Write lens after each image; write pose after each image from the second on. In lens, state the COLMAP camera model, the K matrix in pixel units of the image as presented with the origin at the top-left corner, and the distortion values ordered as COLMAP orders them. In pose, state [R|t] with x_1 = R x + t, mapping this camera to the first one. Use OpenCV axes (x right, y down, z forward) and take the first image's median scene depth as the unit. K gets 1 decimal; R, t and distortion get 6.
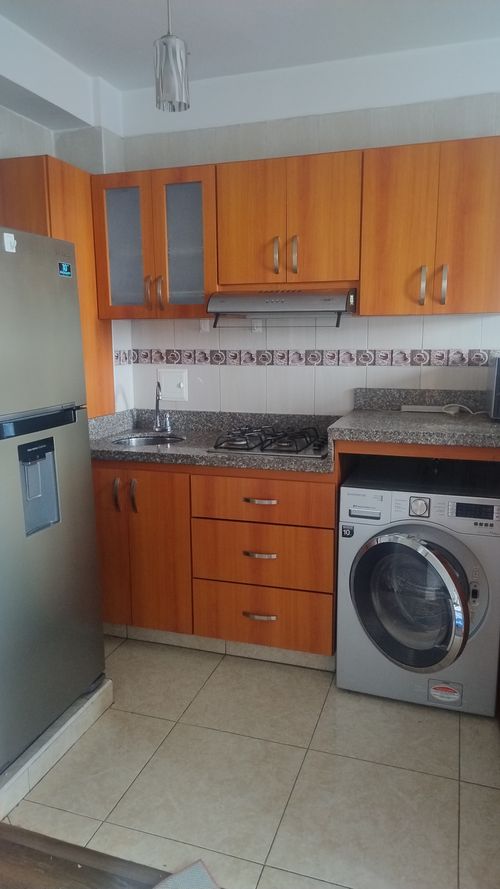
lens RADIAL K [[609.3, 0, 254.0], [0, 609.3, 445.6], [0, 0, 1]] dist [0.025484, -0.034748]
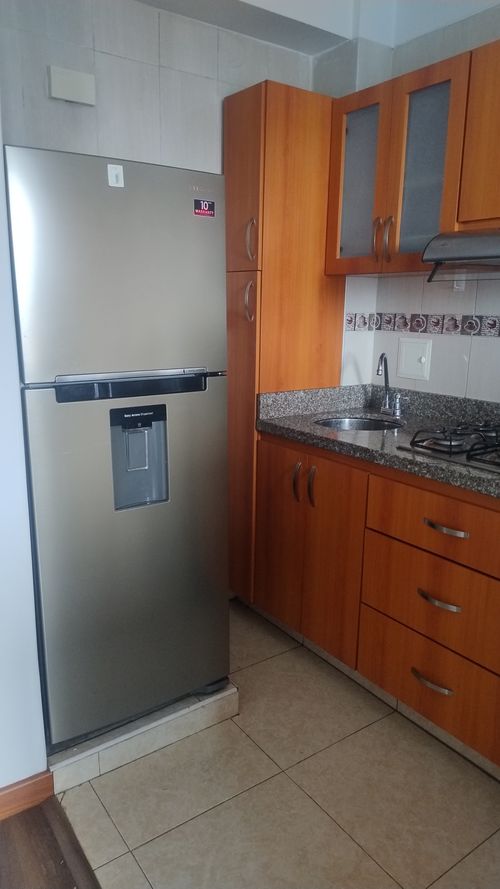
lens RADIAL K [[609.3, 0, 247.5], [0, 609.3, 447.6], [0, 0, 1]] dist [0.025484, -0.034748]
pose [[0.803393, 0.153621, -0.575292, 0.207897], [-0.125056, 0.988130, 0.089220, -0.034513], [0.582169, 0.000265, 0.813068, 0.270605]]
